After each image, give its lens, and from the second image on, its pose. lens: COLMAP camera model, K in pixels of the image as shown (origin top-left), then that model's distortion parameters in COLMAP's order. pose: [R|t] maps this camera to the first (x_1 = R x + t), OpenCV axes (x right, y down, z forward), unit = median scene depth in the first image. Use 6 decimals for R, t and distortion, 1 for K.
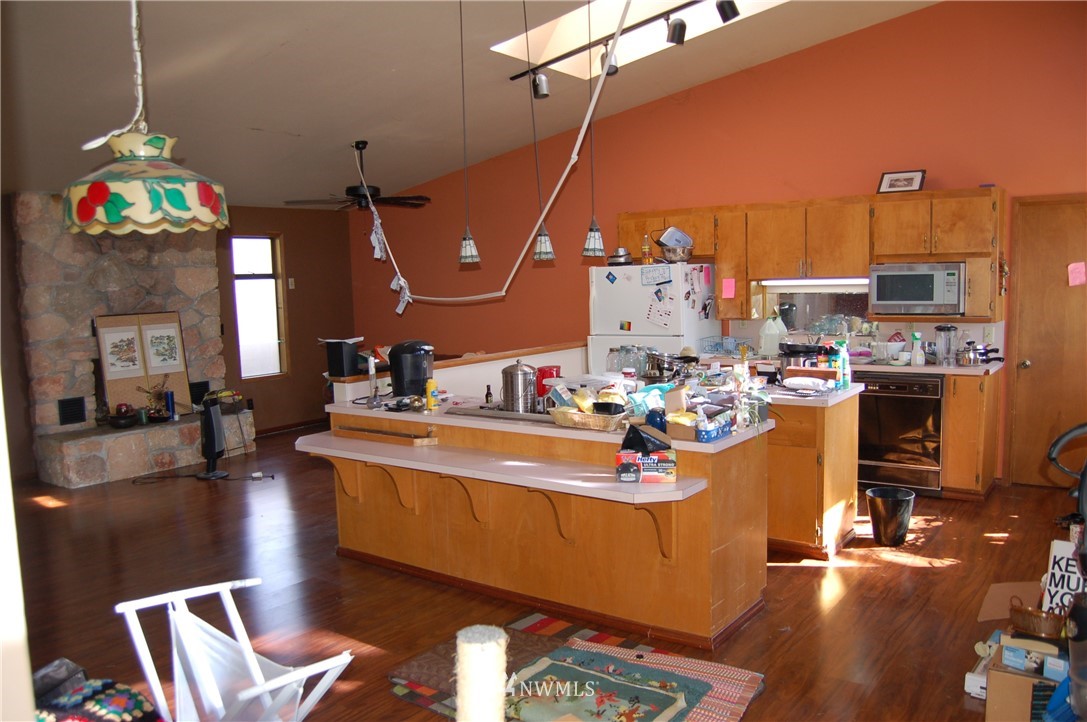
lens RADIAL K [[860.4, 0, 539.0], [0, 860.4, 368.8], [0, 0, 1]] dist [-0.090546, 0.034765]
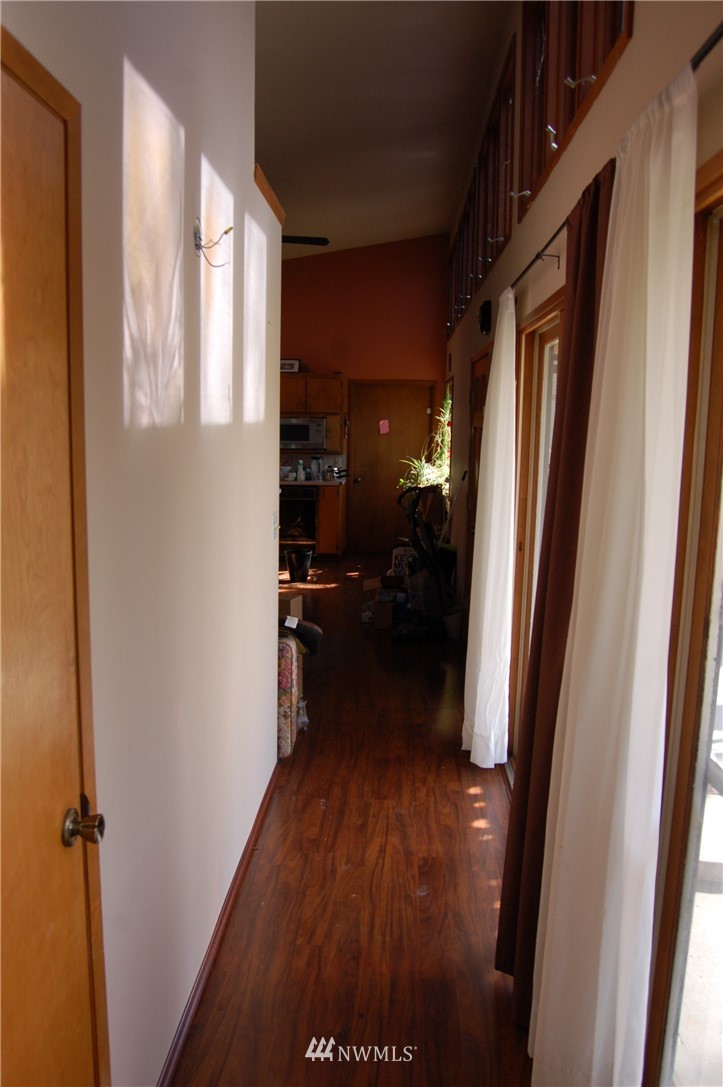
lens RADIAL K [[860.4, 0, 363.5], [0, 860.4, 544.1], [0, 0, 1]] dist [-0.090546, 0.034765]
pose [[0.830871, -0.042393, 0.554848, -0.376853], [0.025309, 0.998941, 0.038425, 0.057702], [-0.555889, -0.017884, 0.831064, -0.445674]]
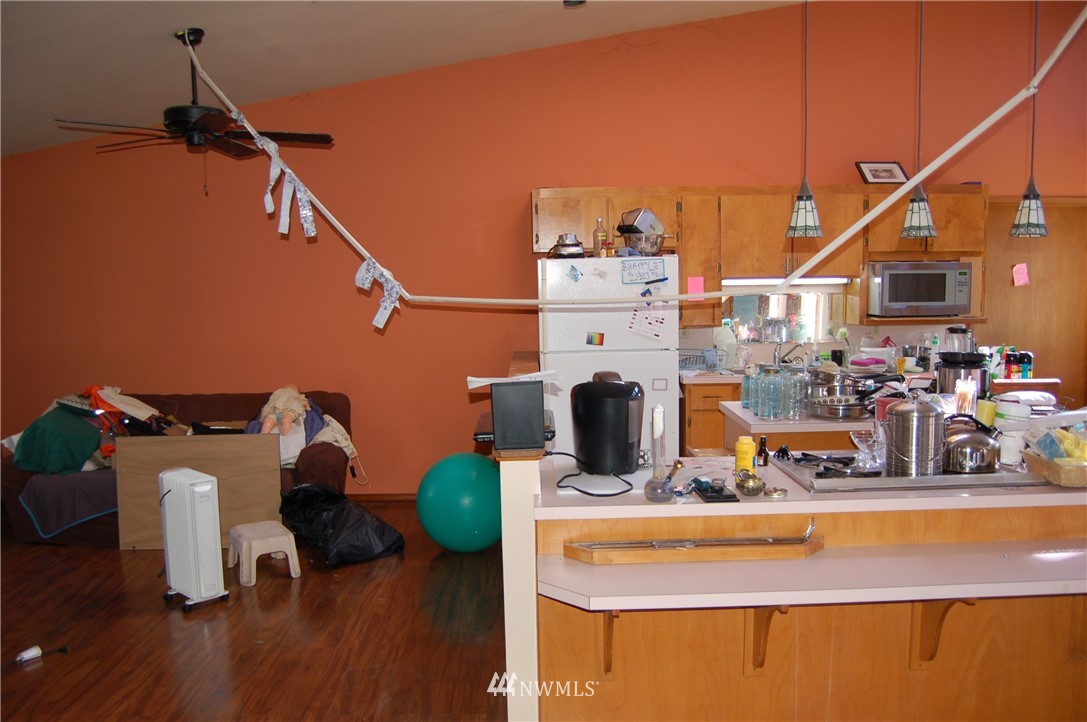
lens RADIAL K [[902.9, 0, 543.9], [0, 902.9, 362.5], [0, 0, 1]] dist [-0.067723, 0.006945]
pose [[0.791112, -0.043264, 0.610140, -0.488840], [0.057287, 0.998352, -0.003488, -0.035039], [-0.608983, 0.037713, 0.792286, 0.489410]]
